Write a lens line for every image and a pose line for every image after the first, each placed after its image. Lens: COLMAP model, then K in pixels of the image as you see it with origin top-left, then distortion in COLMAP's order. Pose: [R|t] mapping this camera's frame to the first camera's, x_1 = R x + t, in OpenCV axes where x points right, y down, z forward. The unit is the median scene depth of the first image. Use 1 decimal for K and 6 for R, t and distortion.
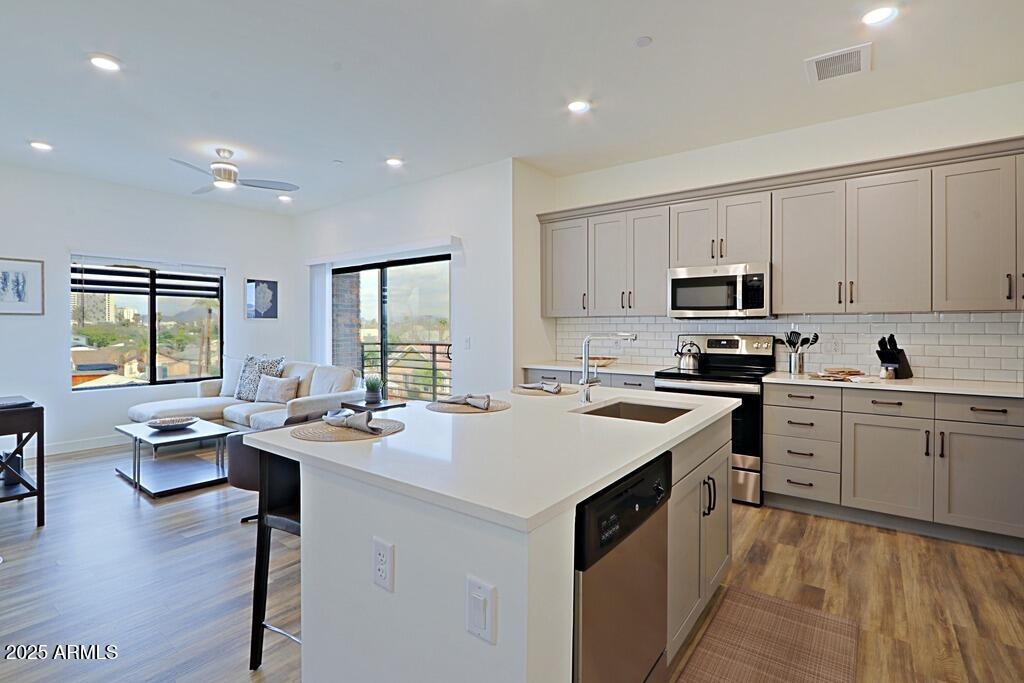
lens RADIAL K [[479.2, 0, 511.3], [0, 479.2, 335.9], [0, 0, 1]] dist [0.000241, 0.001122]
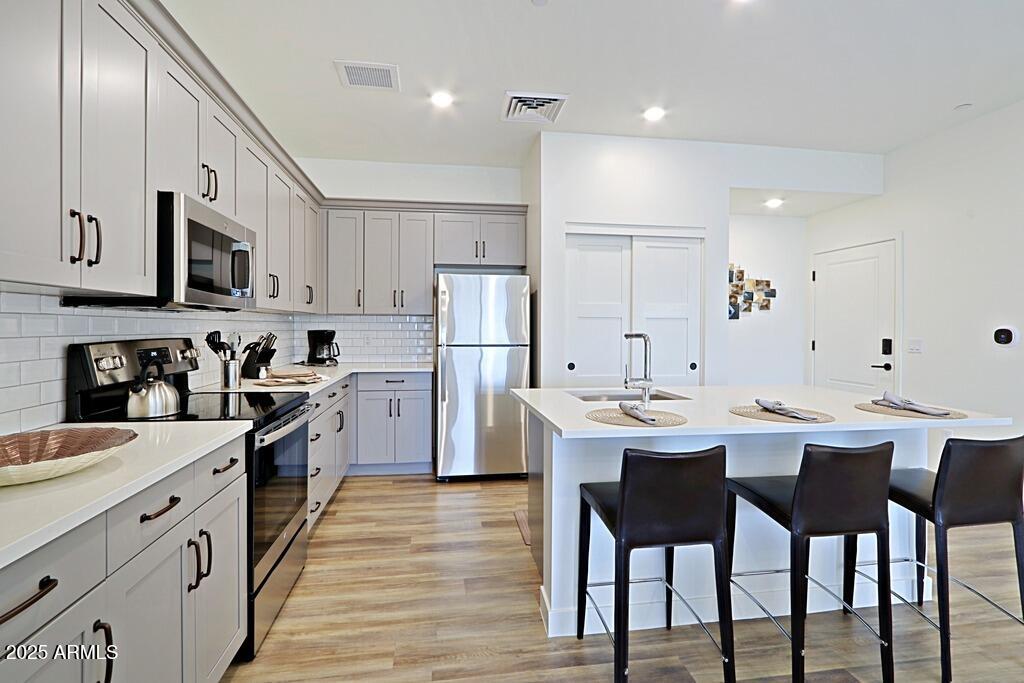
lens RADIAL K [[479.2, 0, 503.0], [0, 479.2, 327.8], [0, 0, 1]] dist [0.000241, 0.001122]
pose [[-0.711826, -0.001550, 0.702355, -0.271949], [0.004805, 0.999963, 0.007077, -0.020585], [-0.702340, 0.008413, -0.711792, 1.546536]]
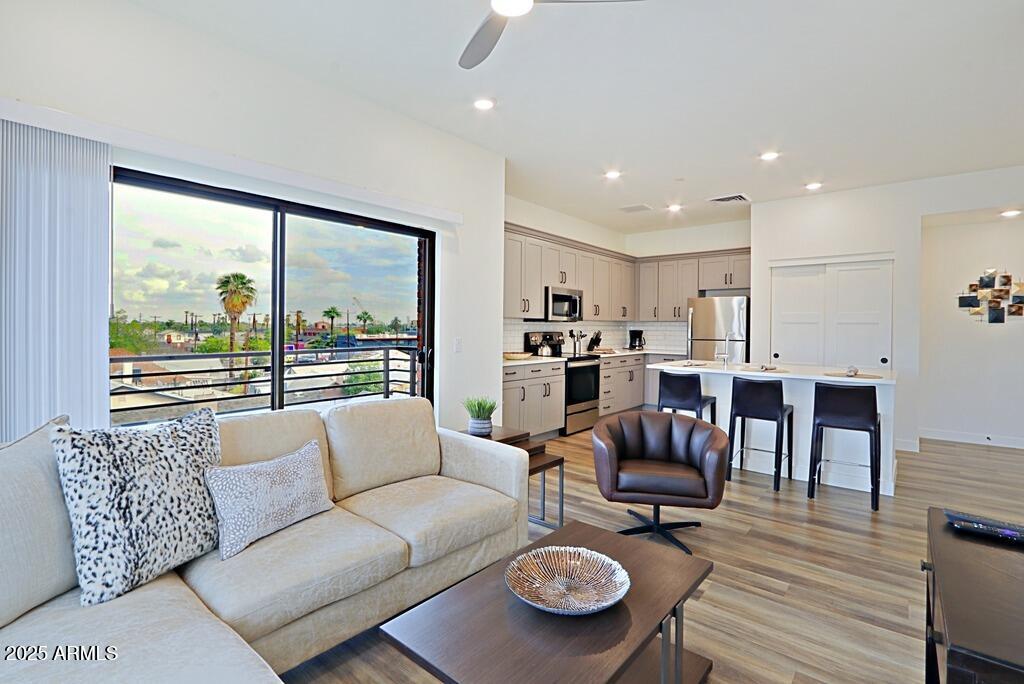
lens RADIAL K [[479.2, 0, 510.8], [0, 479.2, 335.0], [0, 0, 1]] dist [0.000241, 0.001122]
pose [[0.052705, -0.013397, 0.998520, -1.566325], [0.001200, 0.999910, 0.013352, -0.015845], [-0.998609, 0.000495, 0.052717, 1.454772]]
